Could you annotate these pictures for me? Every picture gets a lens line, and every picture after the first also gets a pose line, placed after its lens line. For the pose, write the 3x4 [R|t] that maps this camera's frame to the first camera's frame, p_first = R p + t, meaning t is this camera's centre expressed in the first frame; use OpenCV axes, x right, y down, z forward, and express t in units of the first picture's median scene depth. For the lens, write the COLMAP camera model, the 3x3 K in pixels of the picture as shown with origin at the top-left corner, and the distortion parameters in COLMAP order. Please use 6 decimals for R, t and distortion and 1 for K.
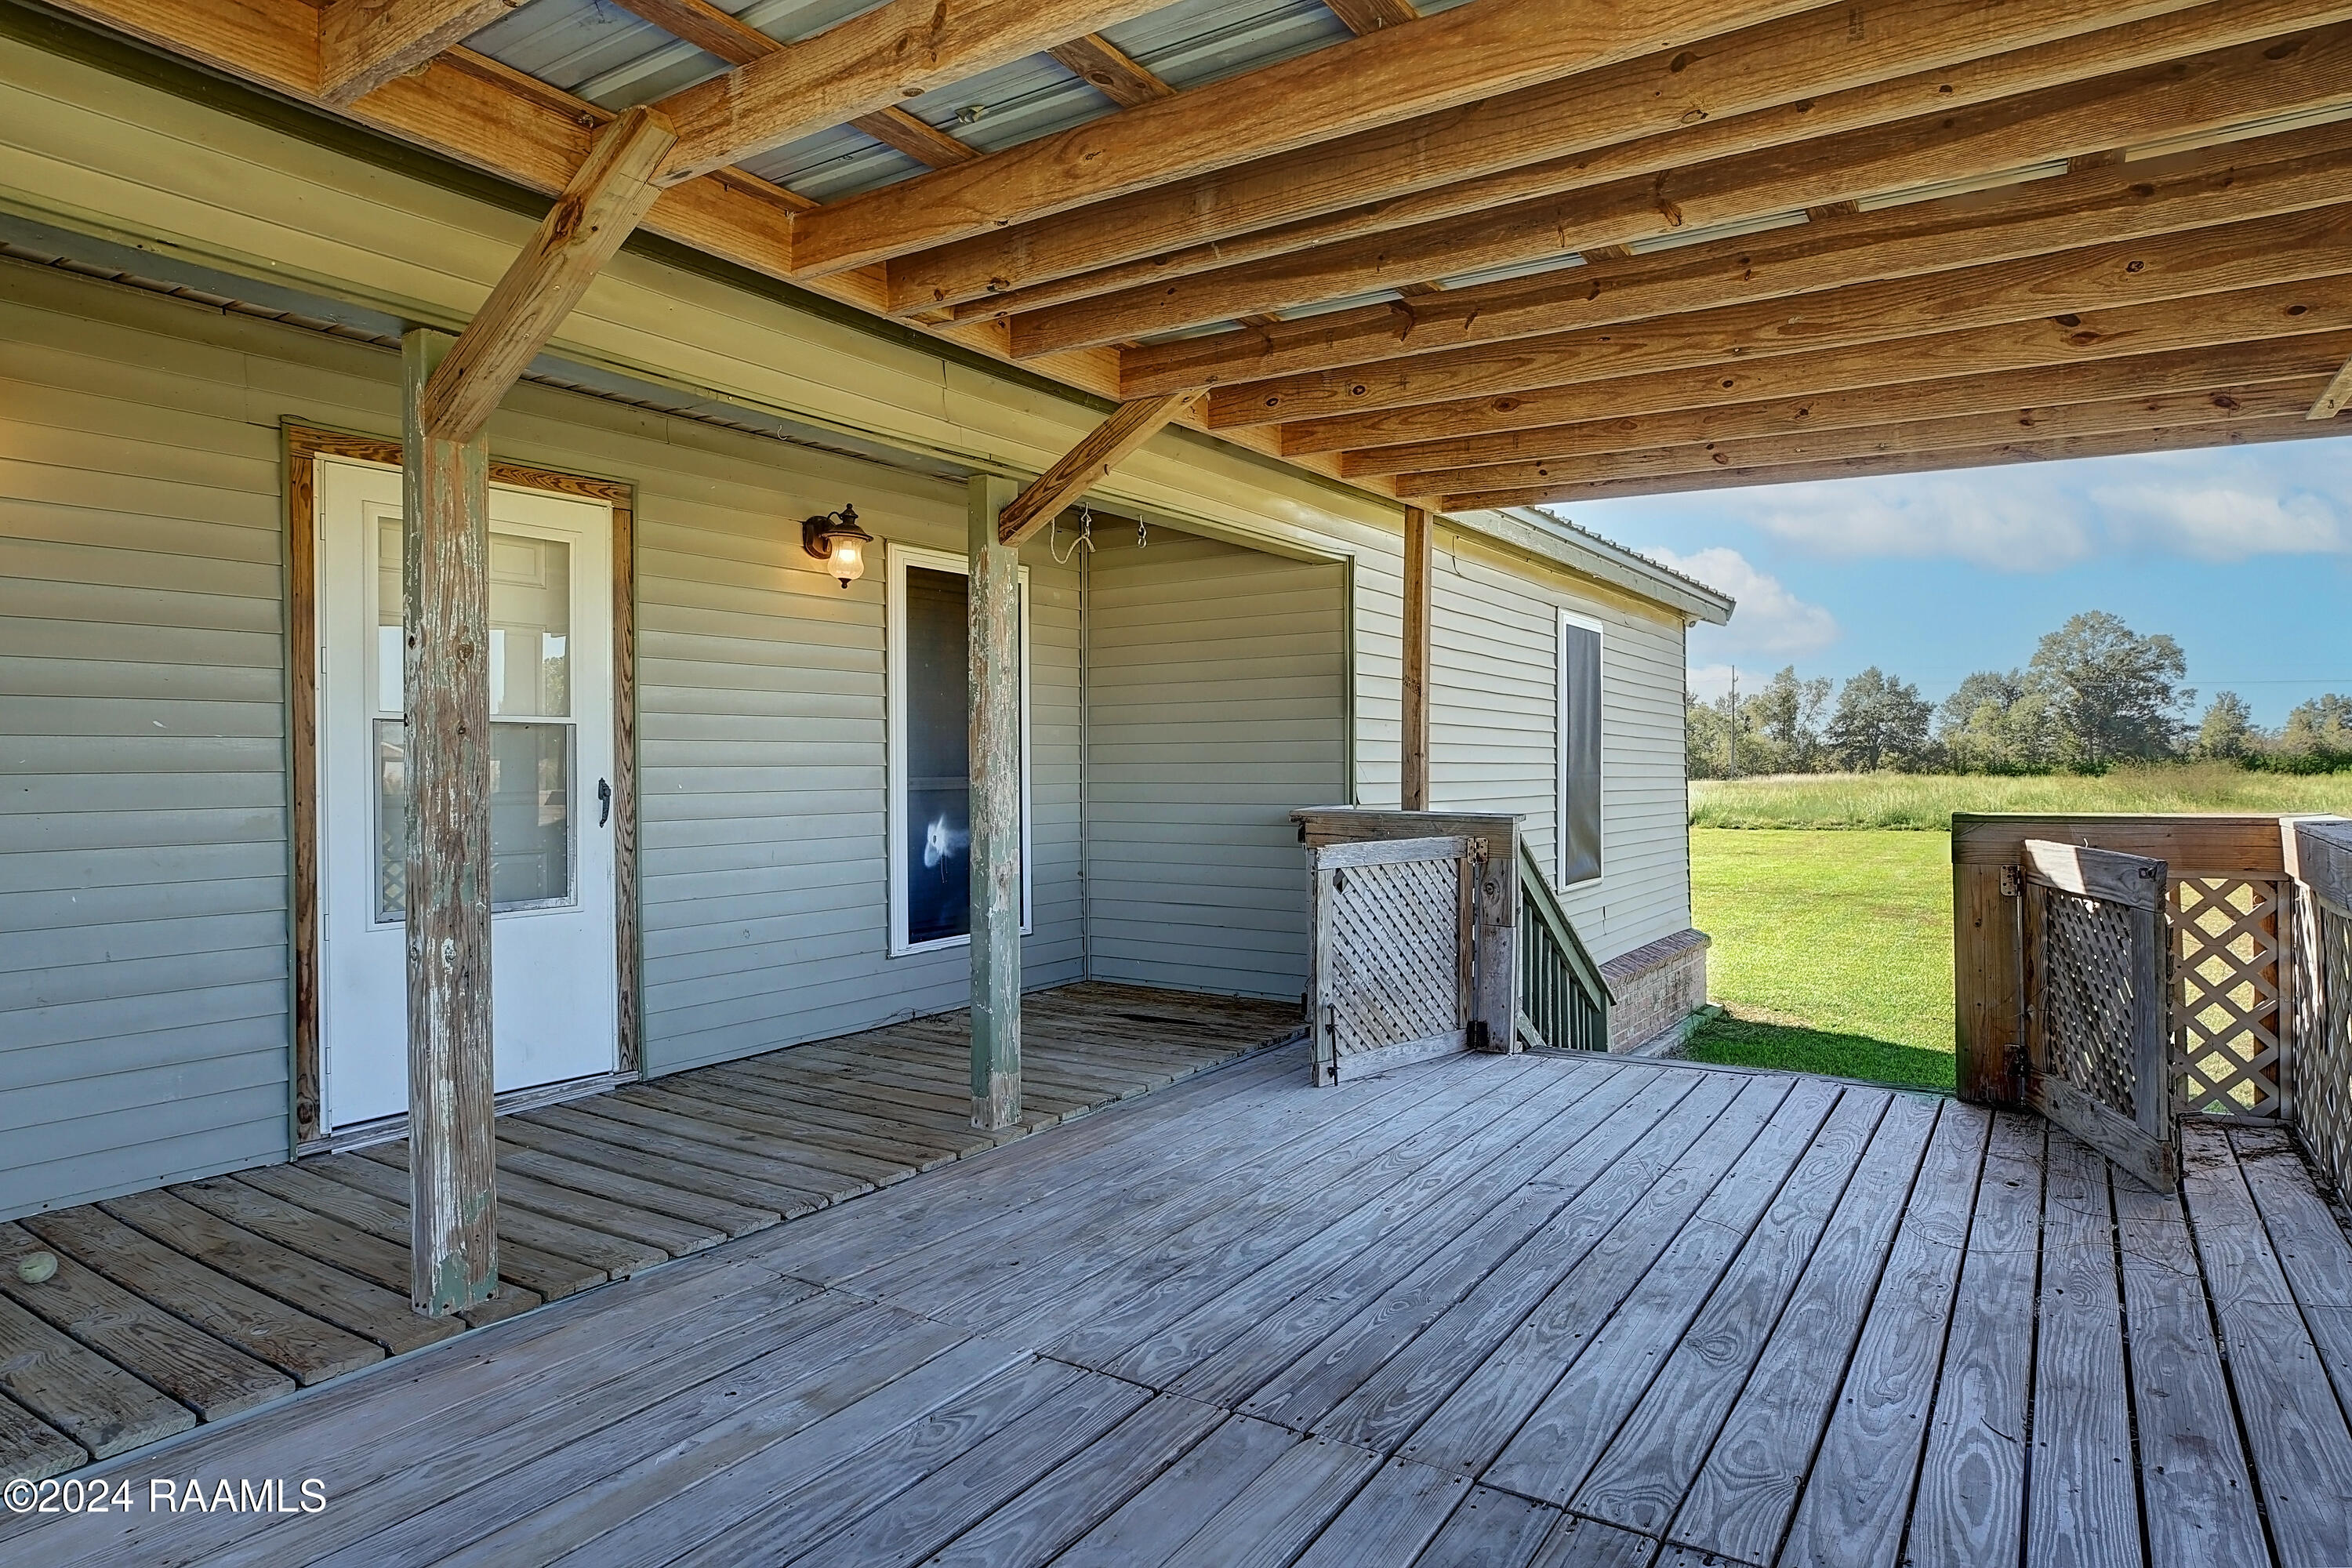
lens RADIAL K [[1345.9, 0, 1184.0], [0, 1345.9, 771.1], [0, 0, 1]] dist [-0.021995, 0.003752]
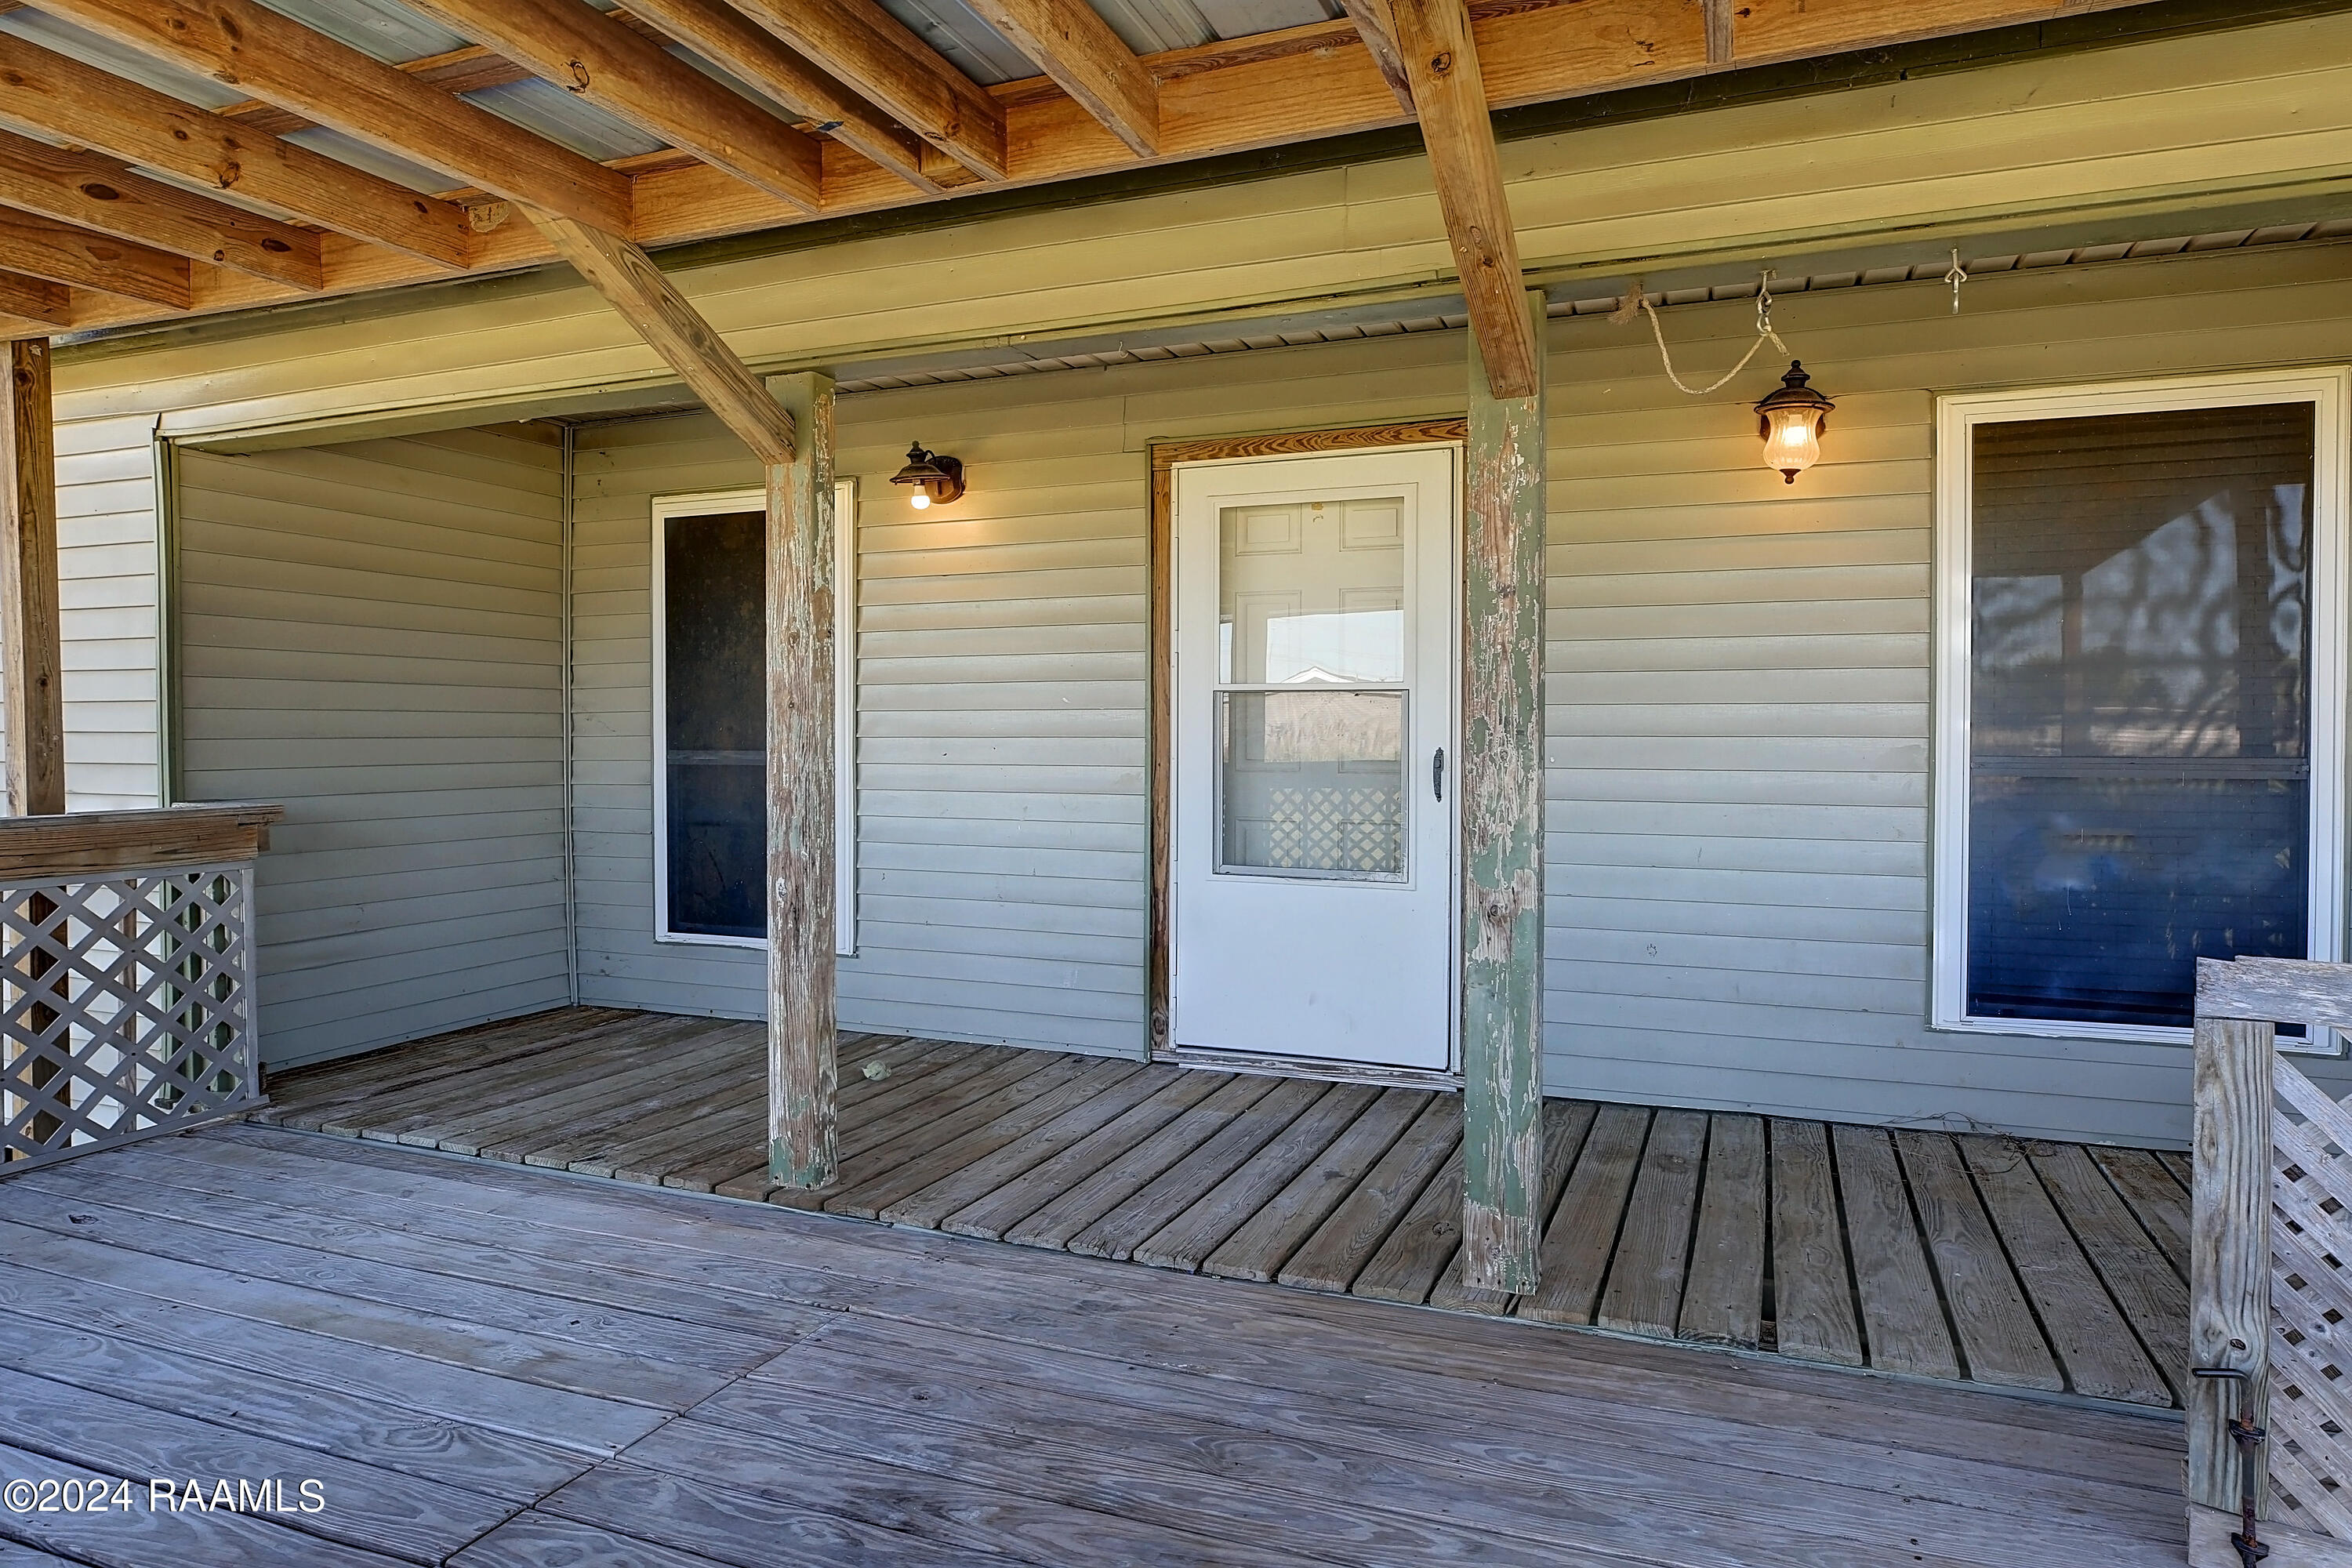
lens RADIAL K [[1345.9, 0, 1281.9], [0, 1345.9, 755.5], [0, 0, 1]] dist [-0.021995, 0.003752]
pose [[0.233970, 0.023815, -0.971952, 0.563012], [-0.007235, 0.999715, 0.022754, -0.012270], [0.972217, 0.001709, 0.234076, 0.889002]]
